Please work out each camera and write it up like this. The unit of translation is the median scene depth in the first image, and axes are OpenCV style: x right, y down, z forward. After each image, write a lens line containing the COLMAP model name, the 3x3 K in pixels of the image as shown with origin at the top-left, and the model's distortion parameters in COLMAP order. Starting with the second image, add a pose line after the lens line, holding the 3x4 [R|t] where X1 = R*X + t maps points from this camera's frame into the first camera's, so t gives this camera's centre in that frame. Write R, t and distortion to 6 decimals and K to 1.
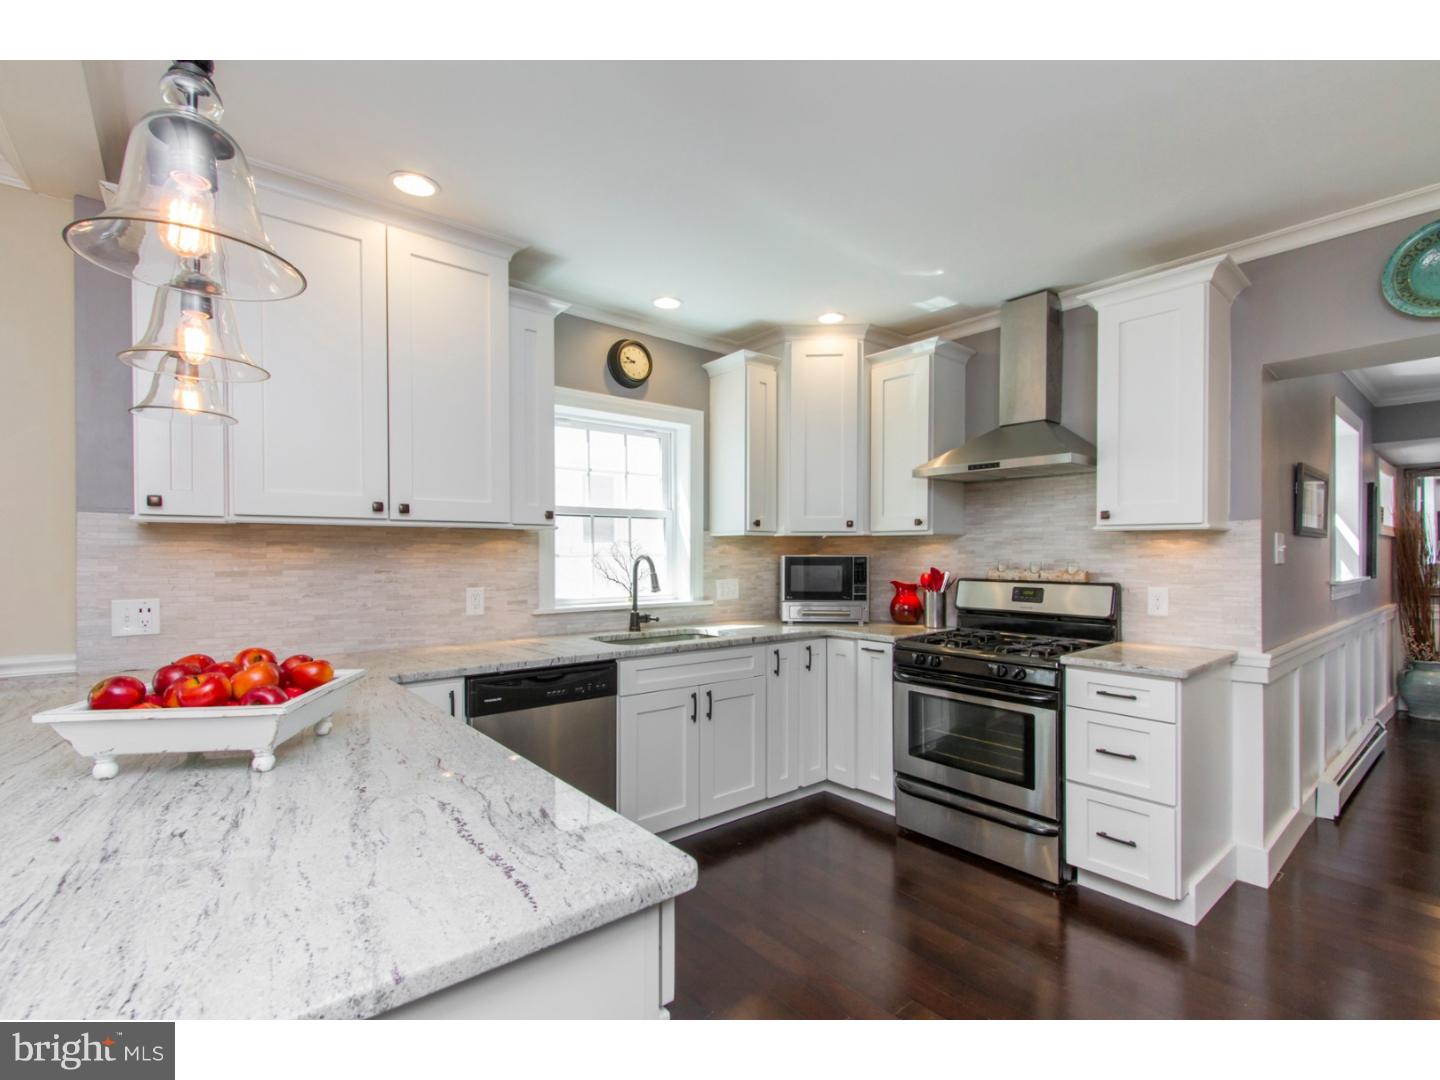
lens RADIAL K [[659.3, 0, 715.1], [0, 659.3, 558.2], [0, 0, 1]] dist [0.004754, -0.000281]
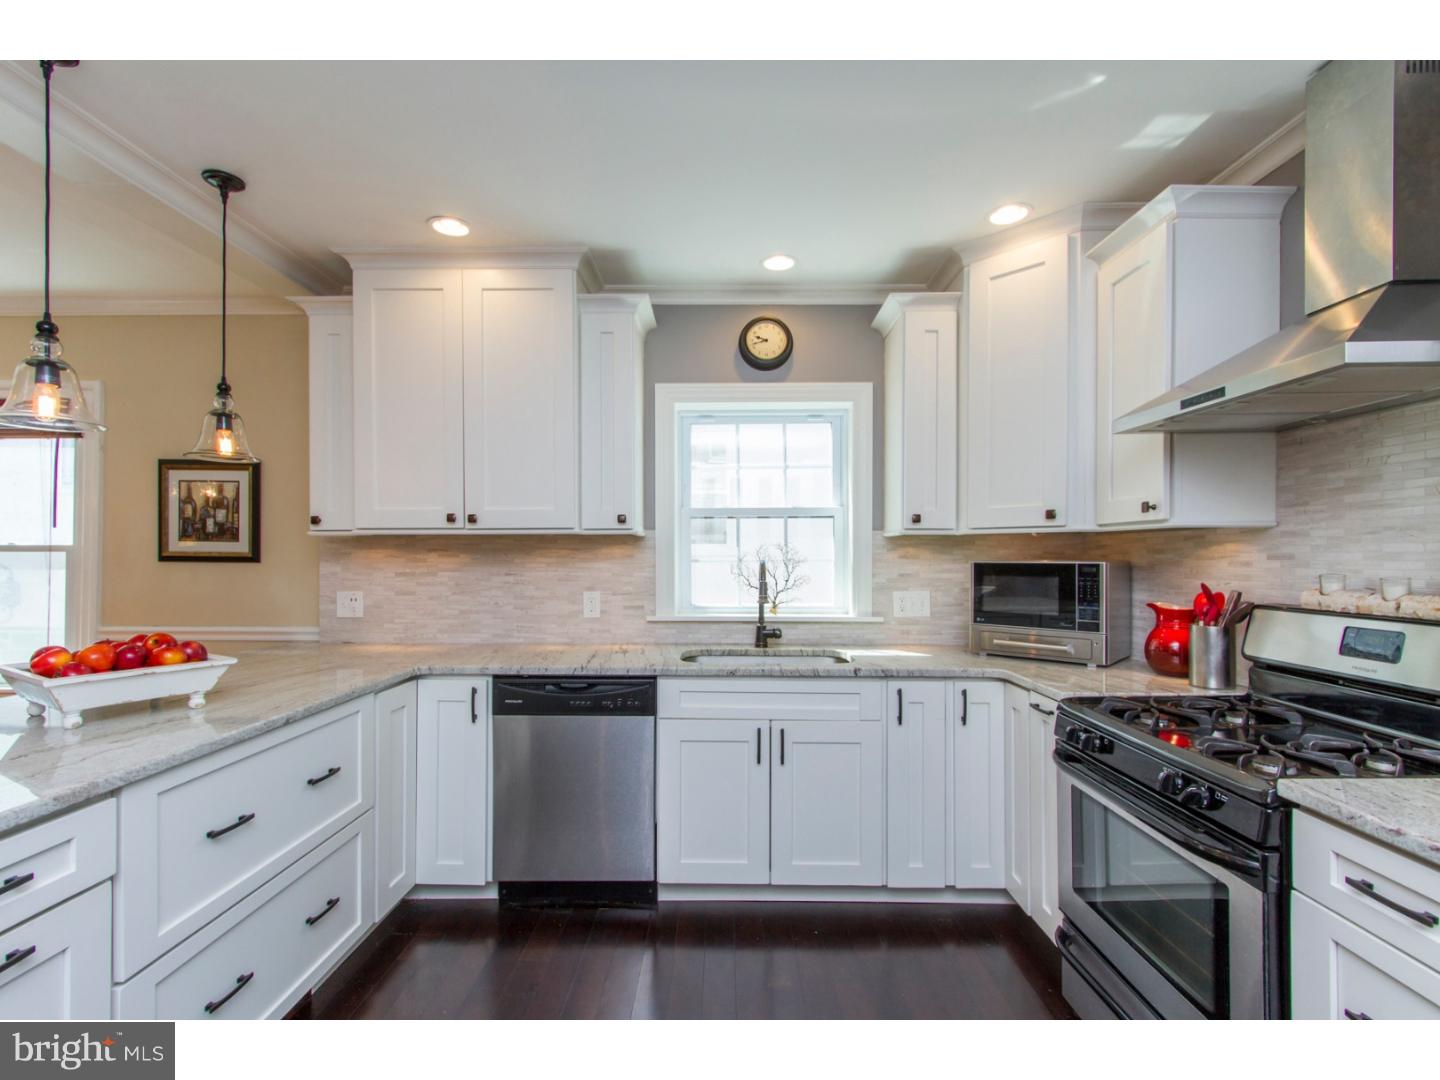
lens RADIAL K [[659.3, 0, 715.1], [0, 659.3, 558.2], [0, 0, 1]] dist [0.004754, -0.000281]
pose [[0.765226, 0.001828, -0.643759, 0.421502], [-0.004542, 0.999986, -0.002560, -0.005197], [0.643746, 0.004883, 0.765224, 0.308901]]
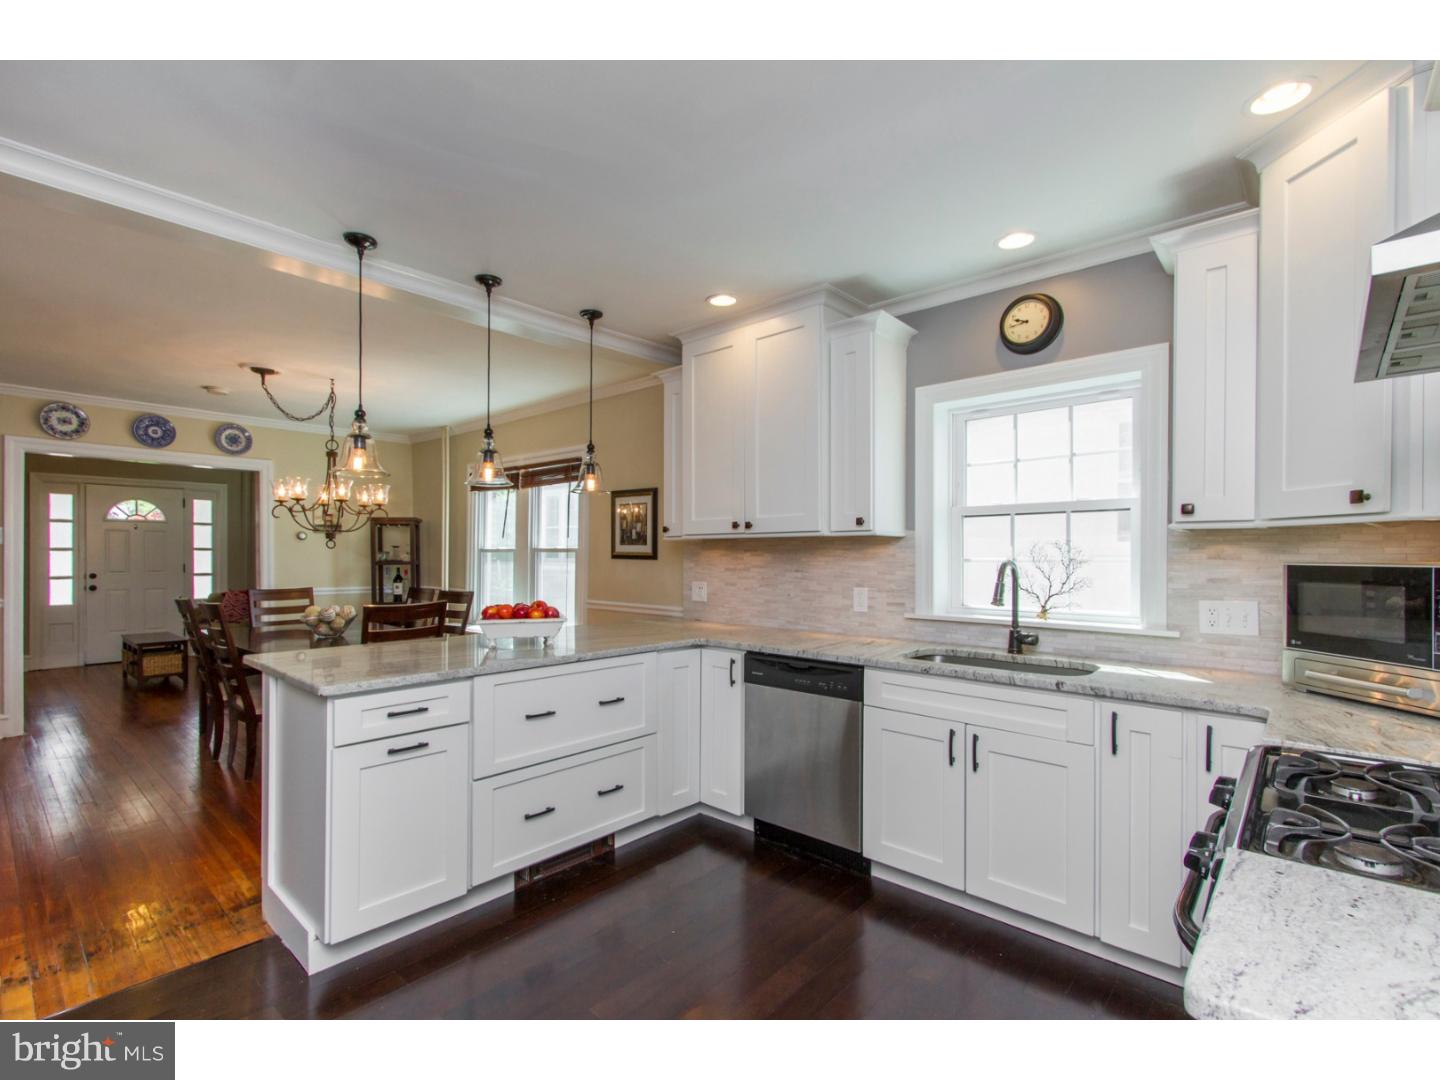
lens RADIAL K [[667.7, 0, 711.6], [0, 667.7, 557.5], [0, 0, 1]] dist [0.006842, -0.000037]
pose [[0.145305, 0.003529, -0.989381, 0.686161], [-0.008556, 0.999961, 0.002310, -0.007066], [0.989350, 0.008130, 0.145330, 0.540508]]
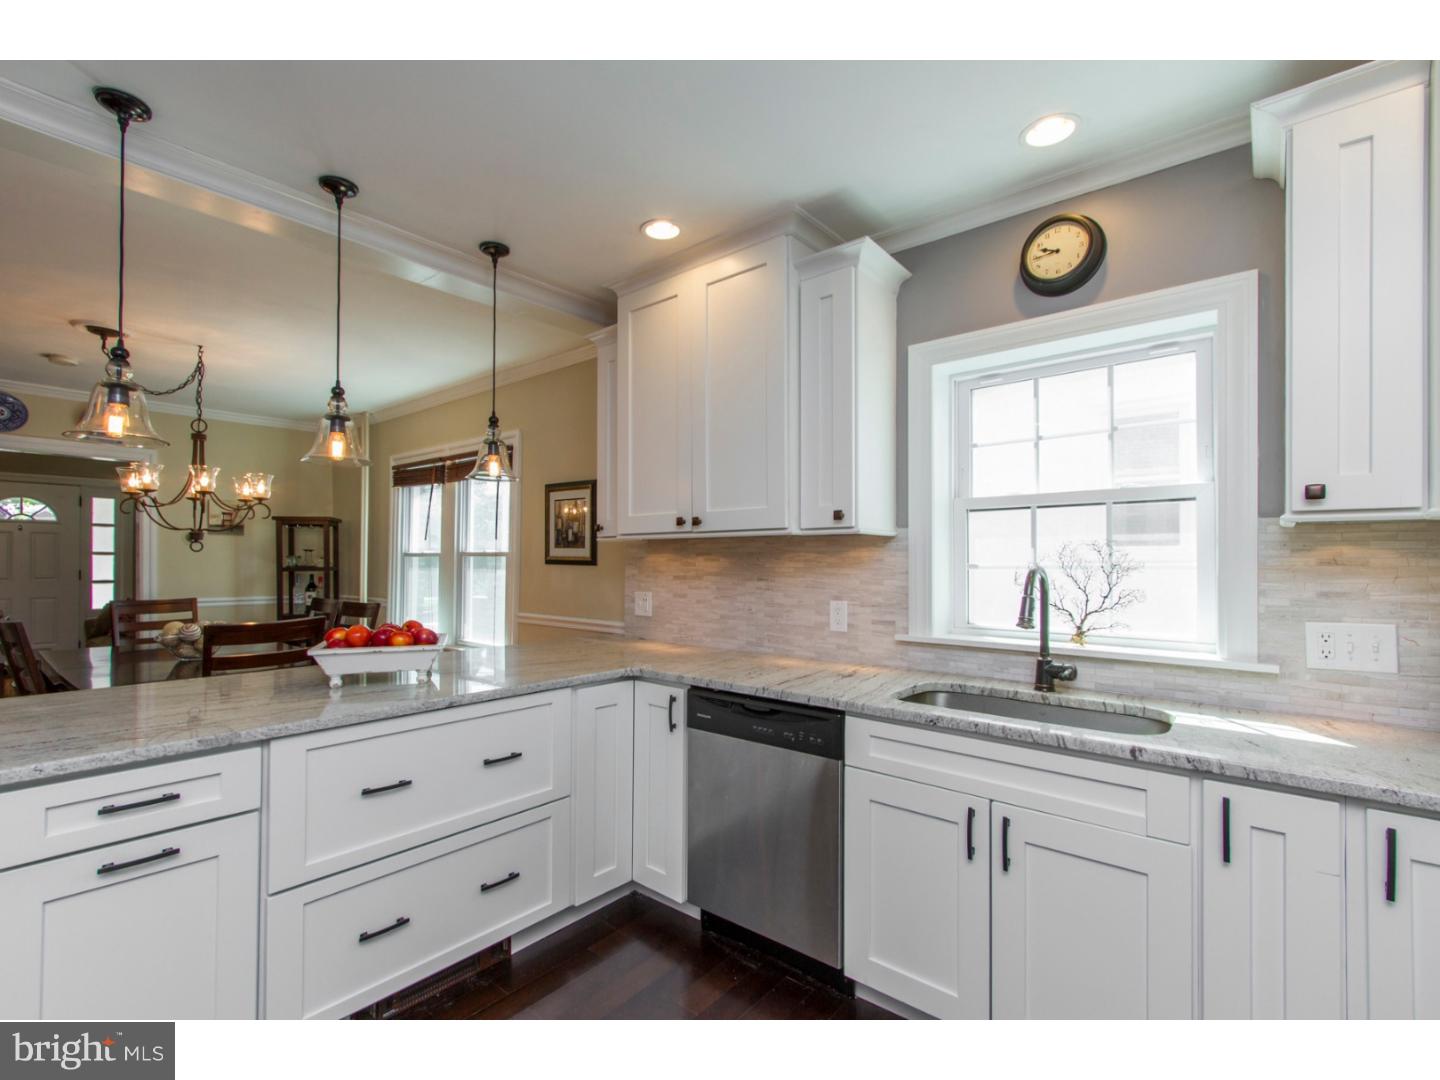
lens RADIAL K [[659.3, 0, 715.1], [0, 659.3, 558.2], [0, 0, 1]] dist [0.004754, -0.000281]
pose [[0.185815, -0.004004, -0.982577, 0.453206], [-0.009228, 0.999940, -0.005820, -0.006214], [0.982542, 0.010148, 0.185767, 0.623277]]
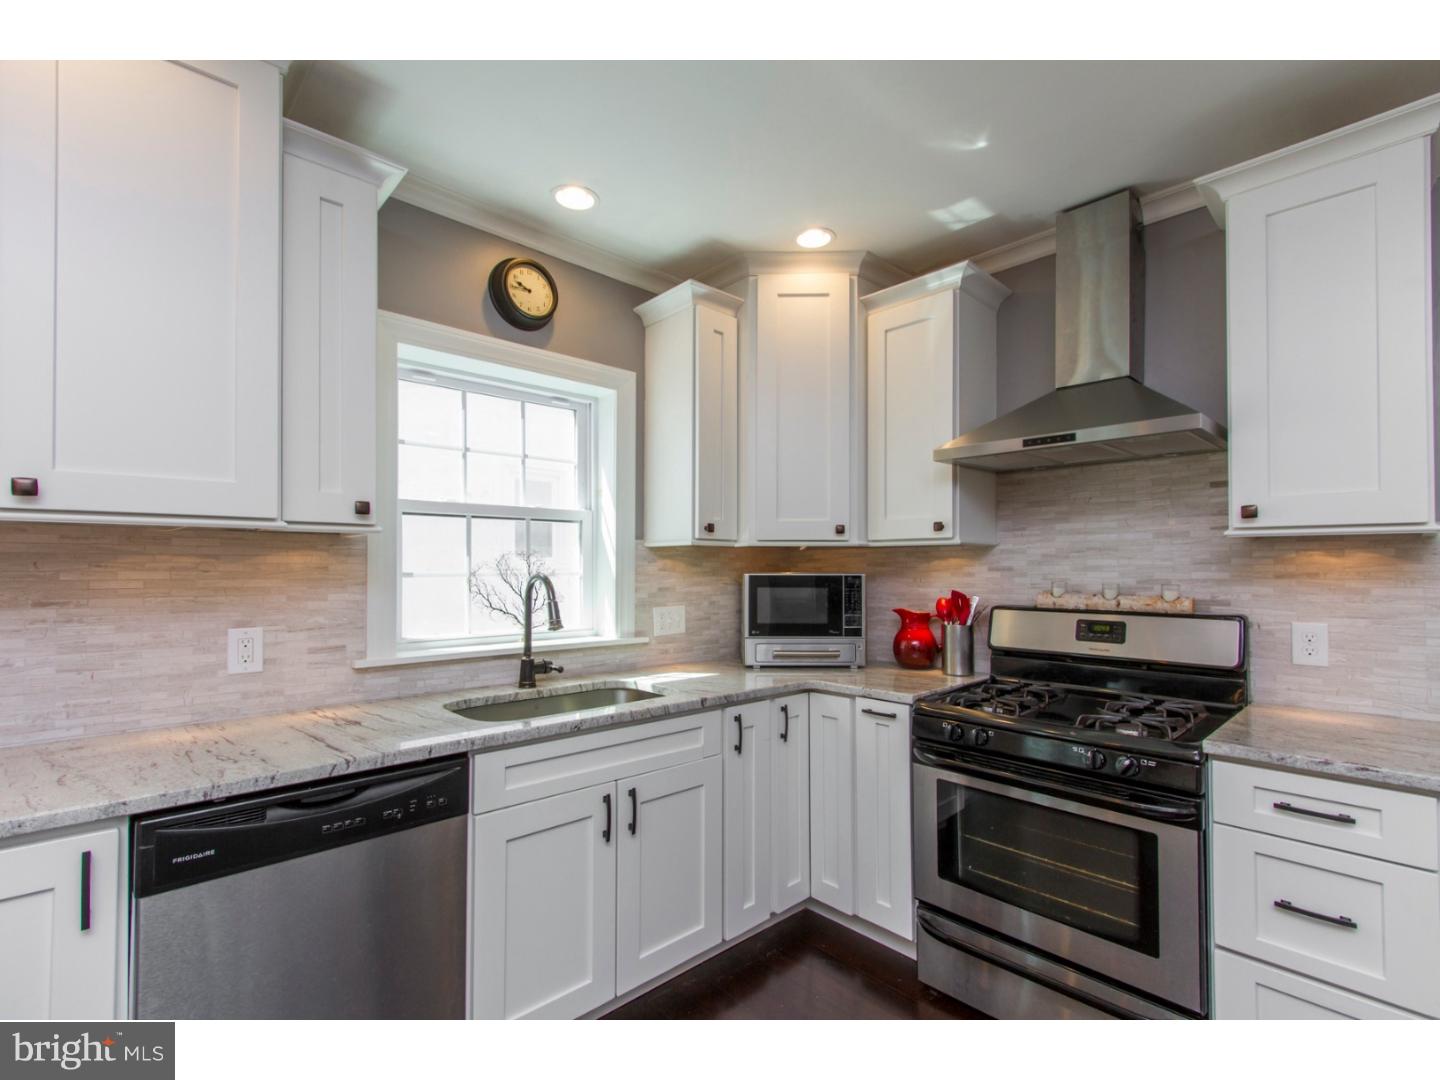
lens RADIAL K [[659.3, 0, 715.1], [0, 659.3, 558.2], [0, 0, 1]] dist [0.004754, -0.000281]
pose [[0.998039, 0.001000, 0.062581, 0.028597], [0.000492, 0.999716, -0.023822, -0.004594], [-0.062587, 0.023807, 0.997756, 0.337241]]
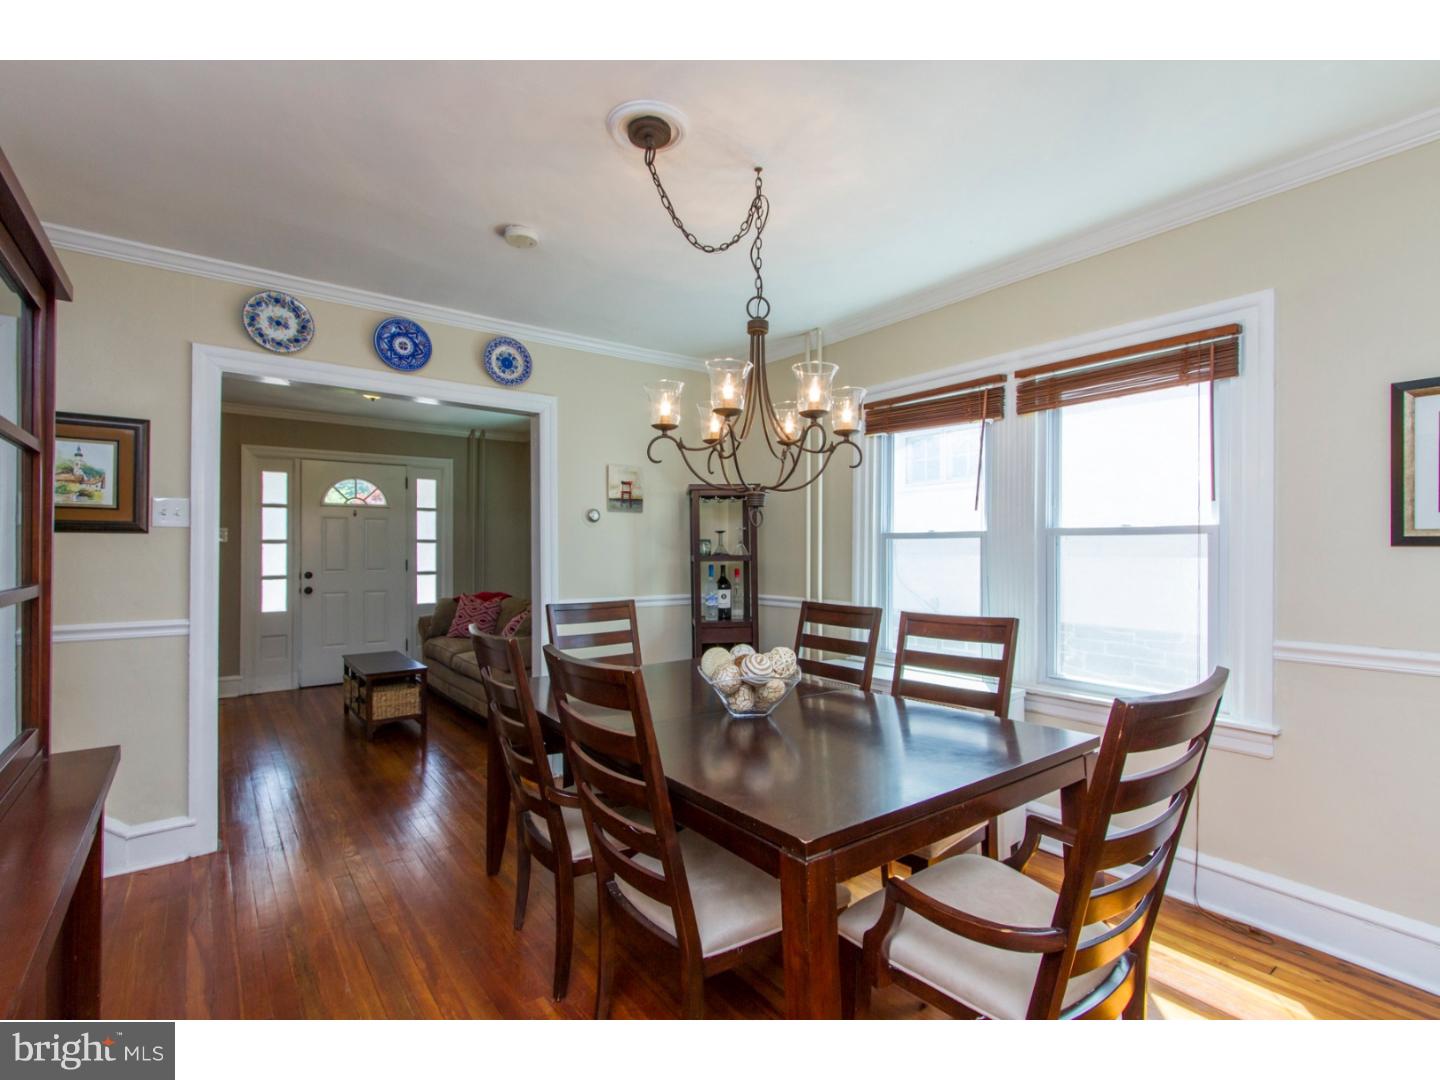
lens RADIAL K [[676.0, 0, 709.2], [0, 676.0, 543.7], [0, 0, 1]] dist [0.011329, 0.000106]
pose [[-0.055402, -0.009301, -0.998421, -0.192236], [-0.003808, 0.999951, -0.009104, 0.007776], [0.998457, 0.003297, -0.055435, -0.086760]]
